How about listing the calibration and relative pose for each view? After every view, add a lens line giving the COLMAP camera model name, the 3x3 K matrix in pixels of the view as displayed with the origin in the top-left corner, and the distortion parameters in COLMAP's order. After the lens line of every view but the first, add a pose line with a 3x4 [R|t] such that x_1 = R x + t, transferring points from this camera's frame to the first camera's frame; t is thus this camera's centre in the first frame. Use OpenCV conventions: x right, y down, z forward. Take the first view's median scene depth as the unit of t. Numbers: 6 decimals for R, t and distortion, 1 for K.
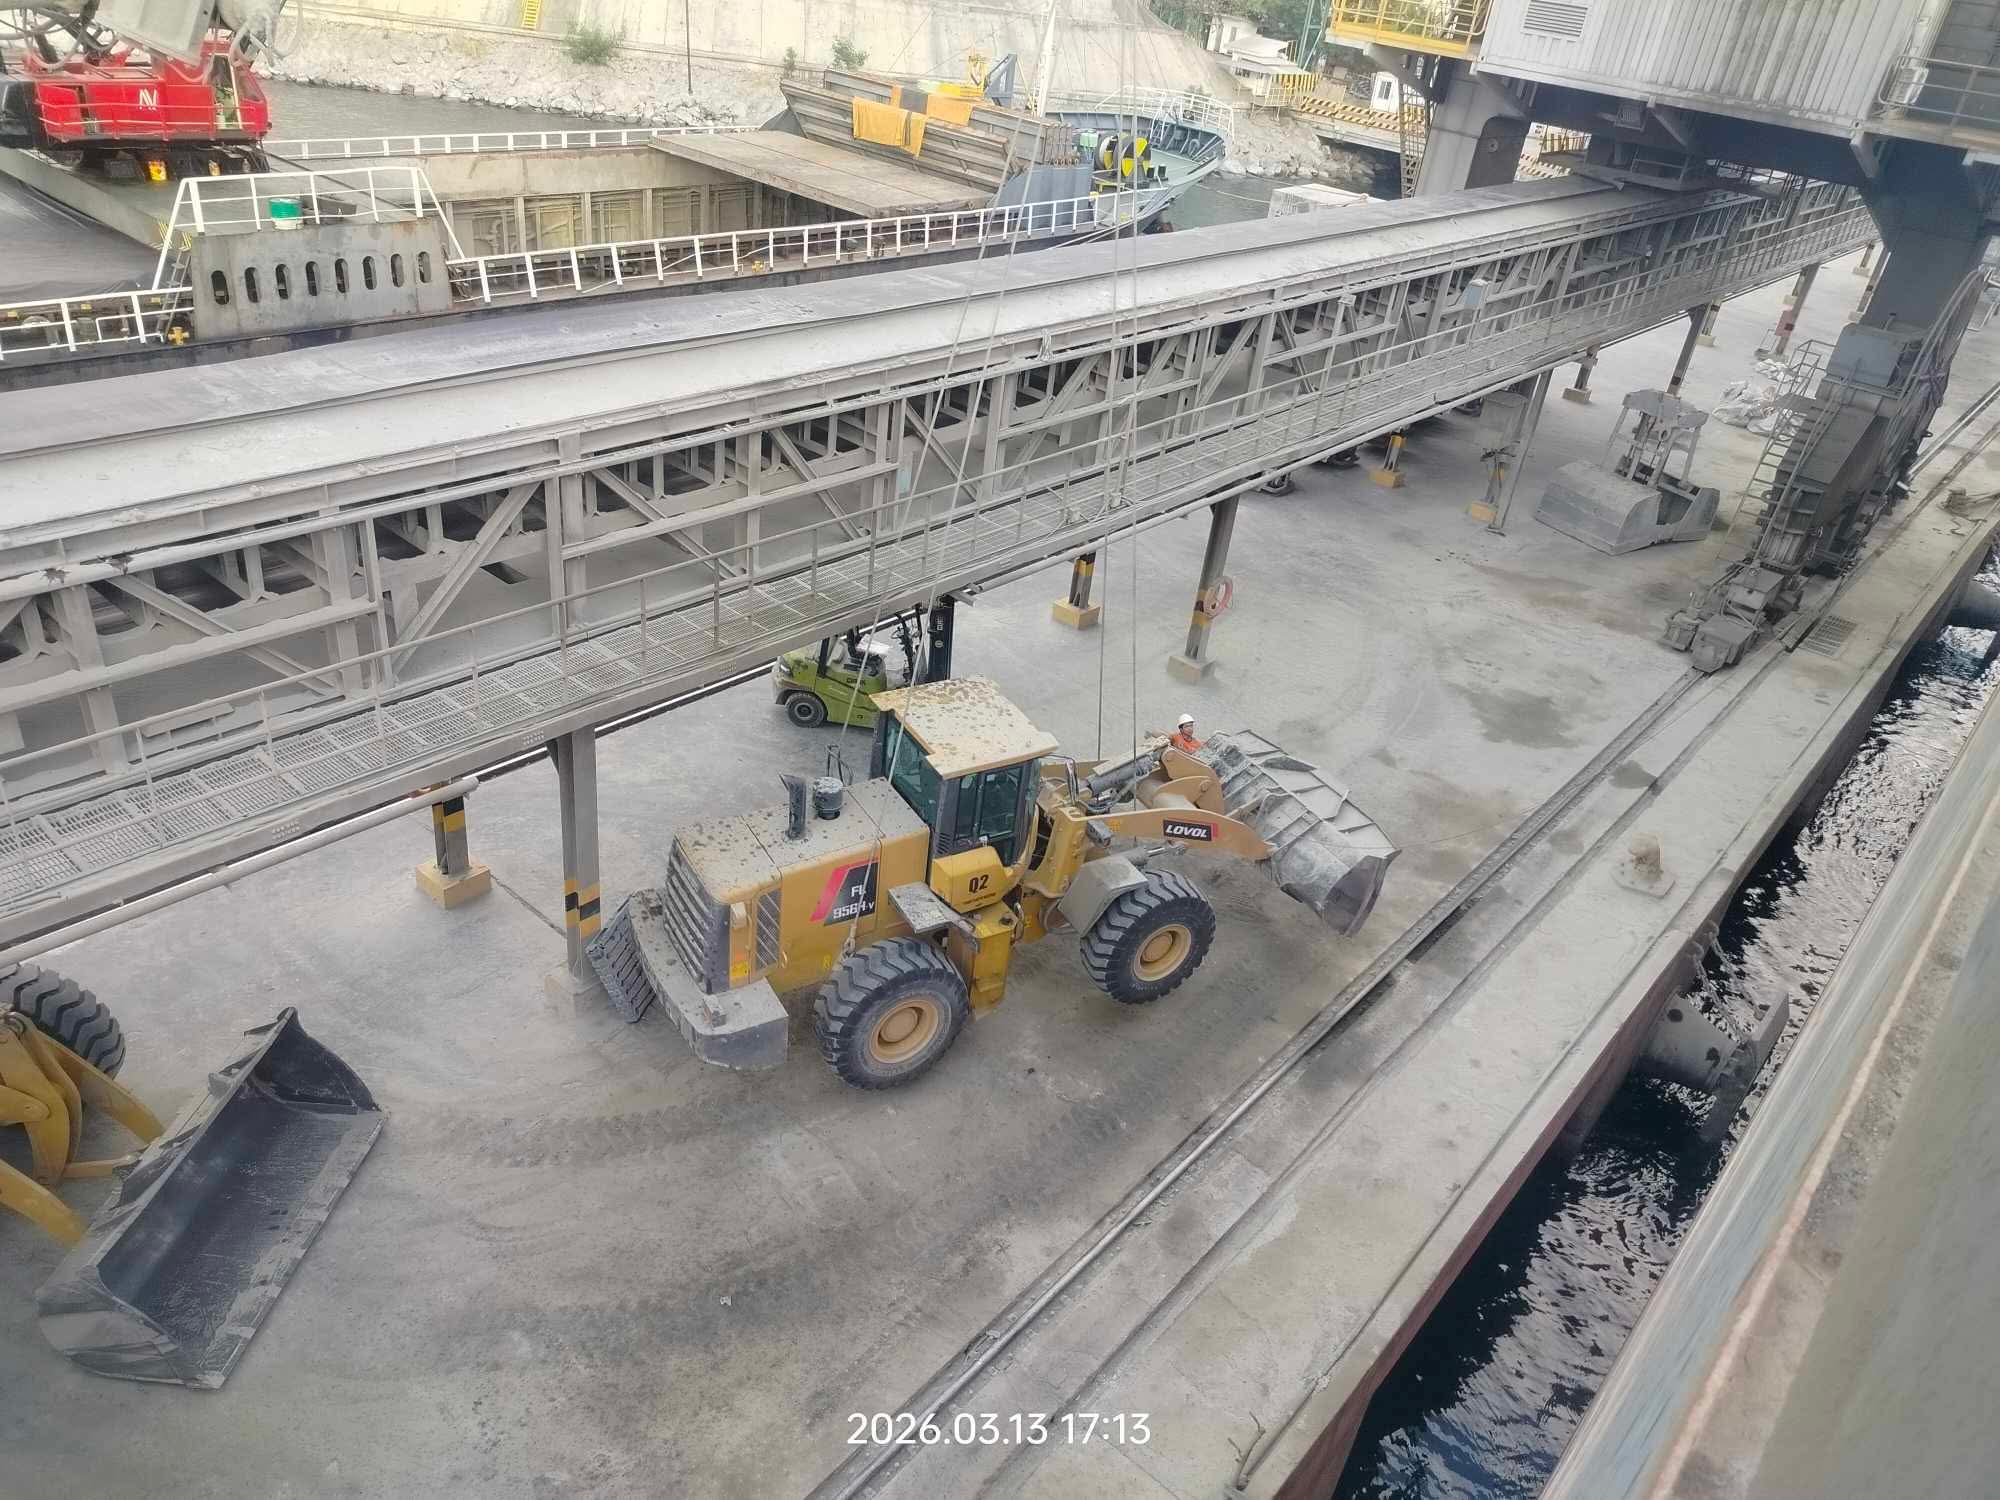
lens RADIAL K [[1461.9, 0, 990.3], [0, 1461.9, 780.0], [0, 0, 1]] dist [0.038183, -0.031345]
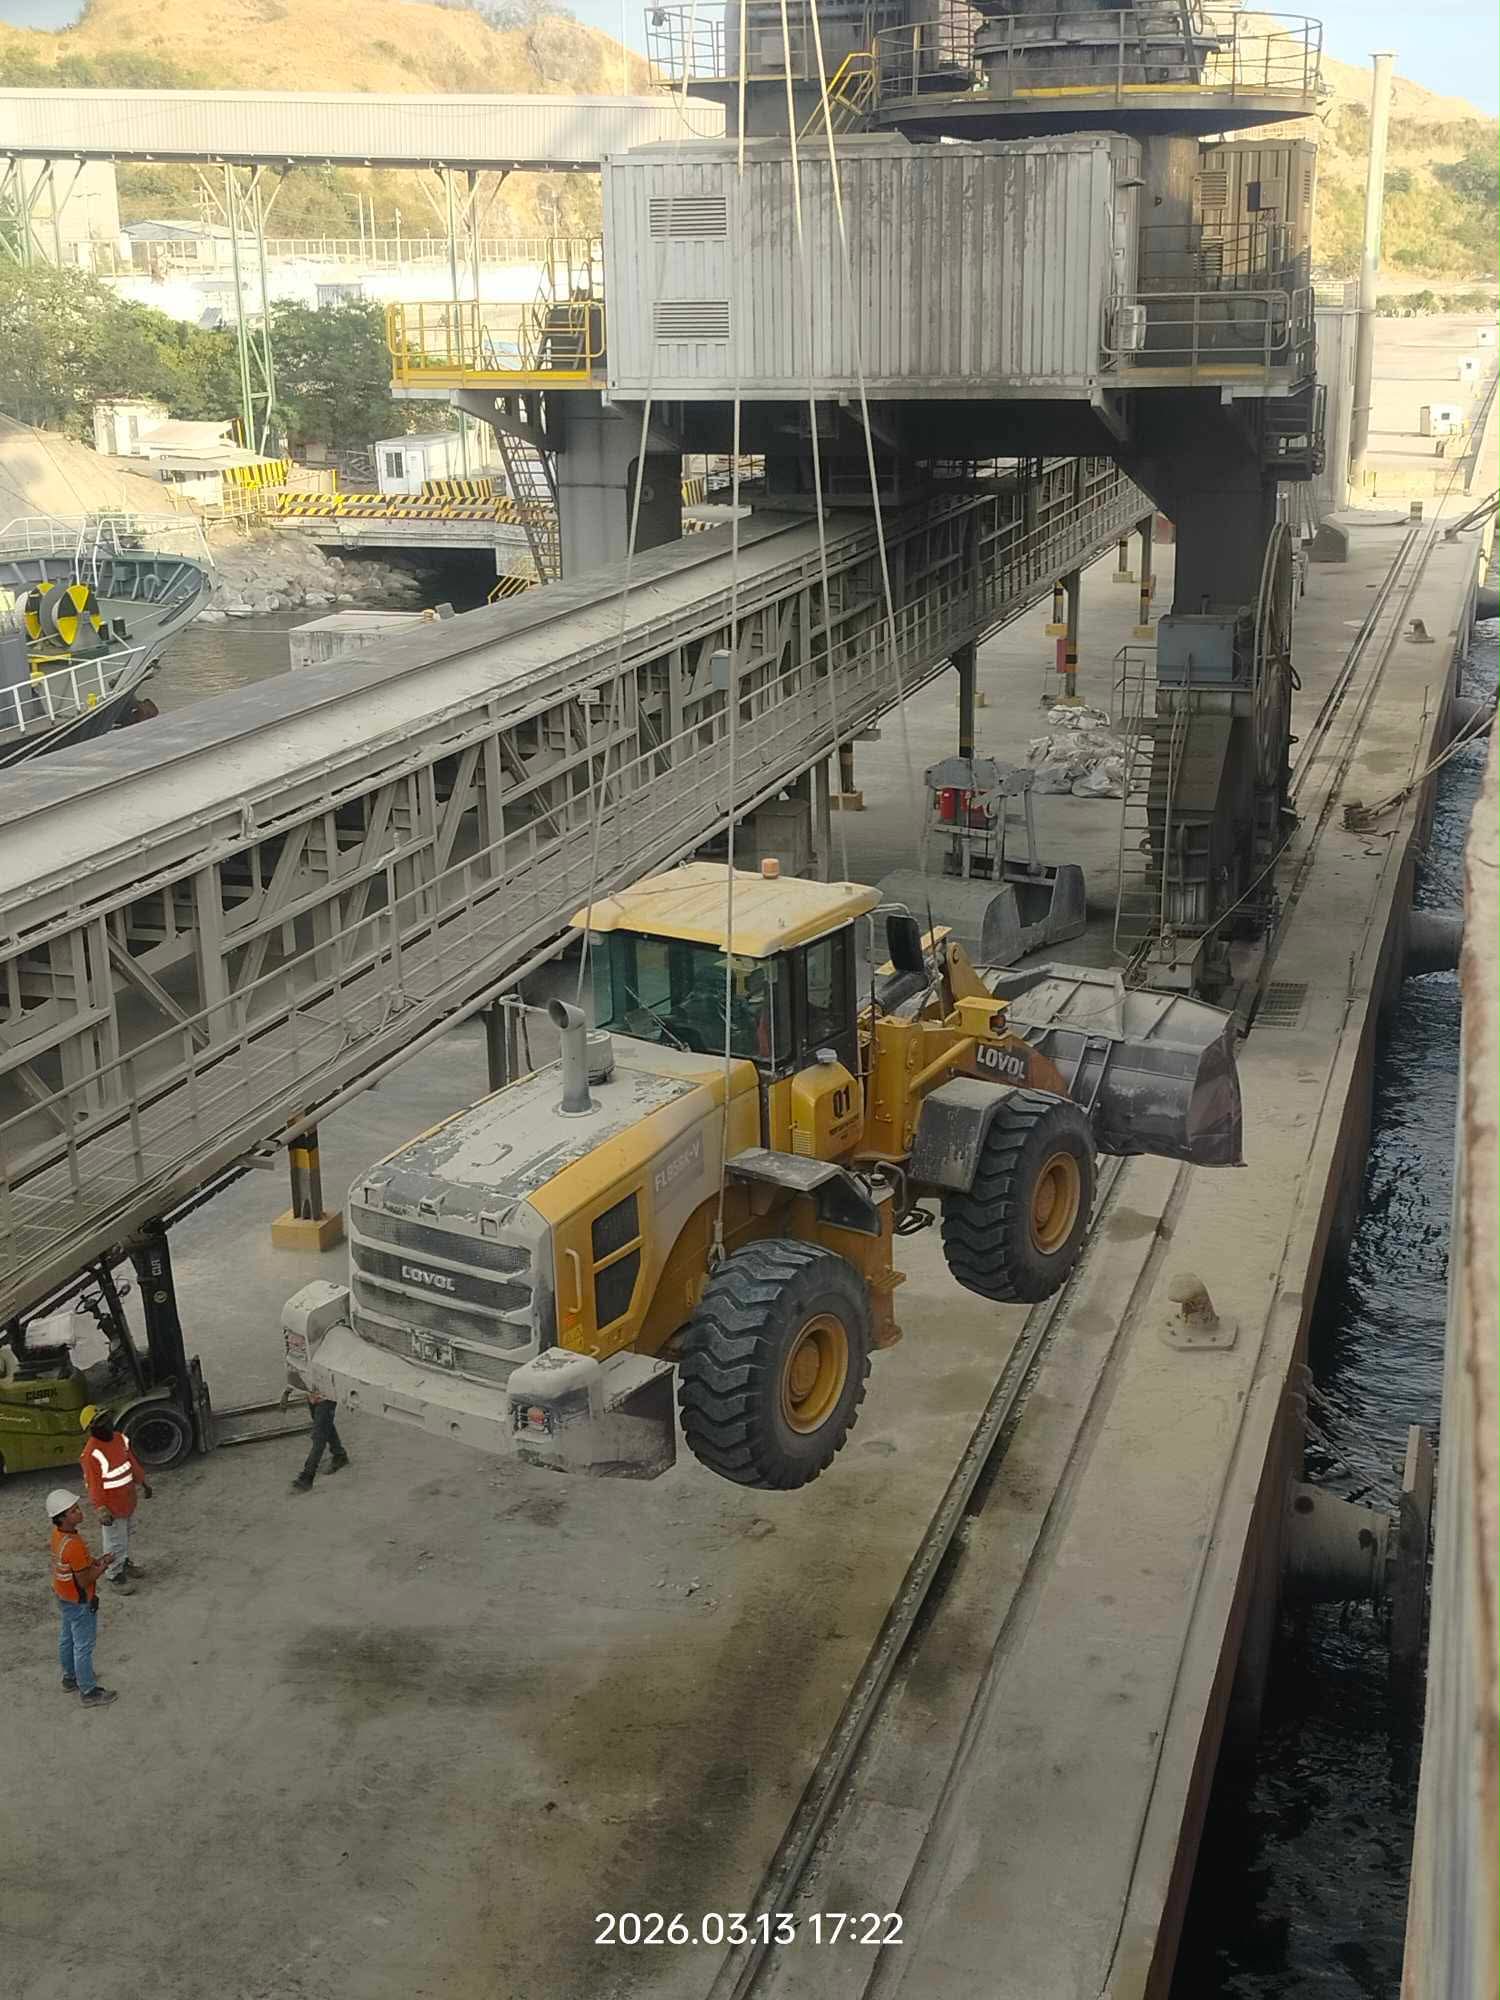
lens RADIAL K [[2537.3, 0, 755.8], [0, 2537.3, 1013.9], [0, 0, 1]] dist [0.073882, 0.000000]
pose [[0.911200, -0.241263, 0.333926, -0.102722], [0.312623, 0.932843, -0.179086, 0.054513], [-0.268293, 0.267576, 0.925431, -0.112937]]
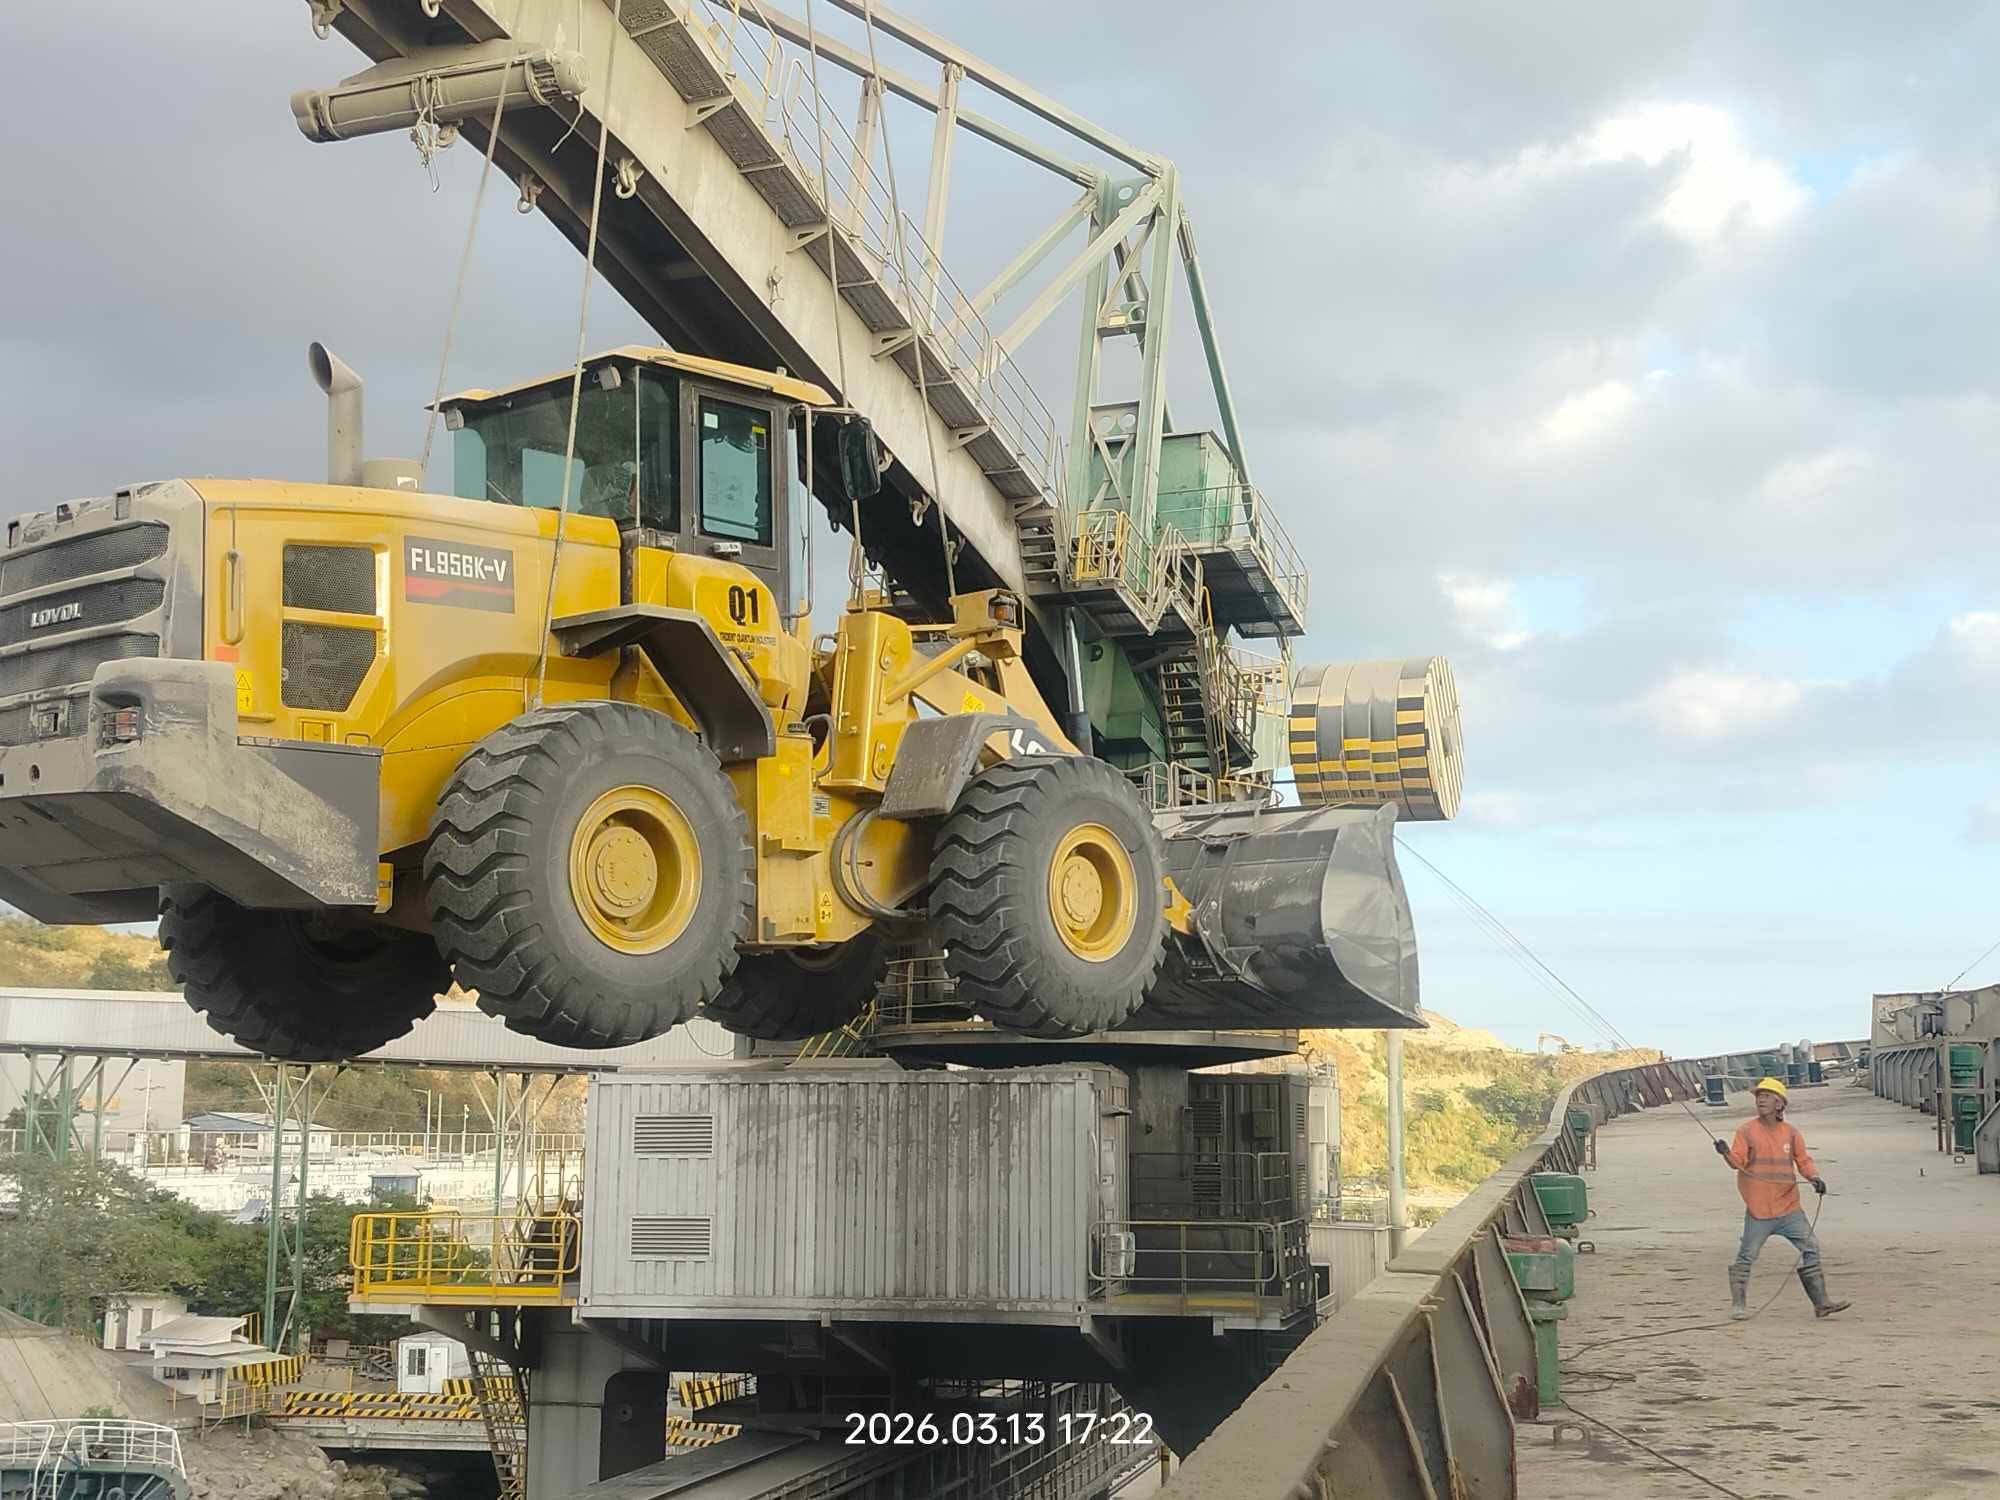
lens RADIAL K [[2538.7, 0, 1029.0], [0, 2538.7, 758.2], [0, 0, 1]] dist [0.134118, 0.000000]
pose [[0.880796, -0.043401, 0.471502, -0.044595], [0.326049, 0.777683, -0.537496, 0.034614], [-0.343351, 0.627157, 0.699131, -0.087036]]
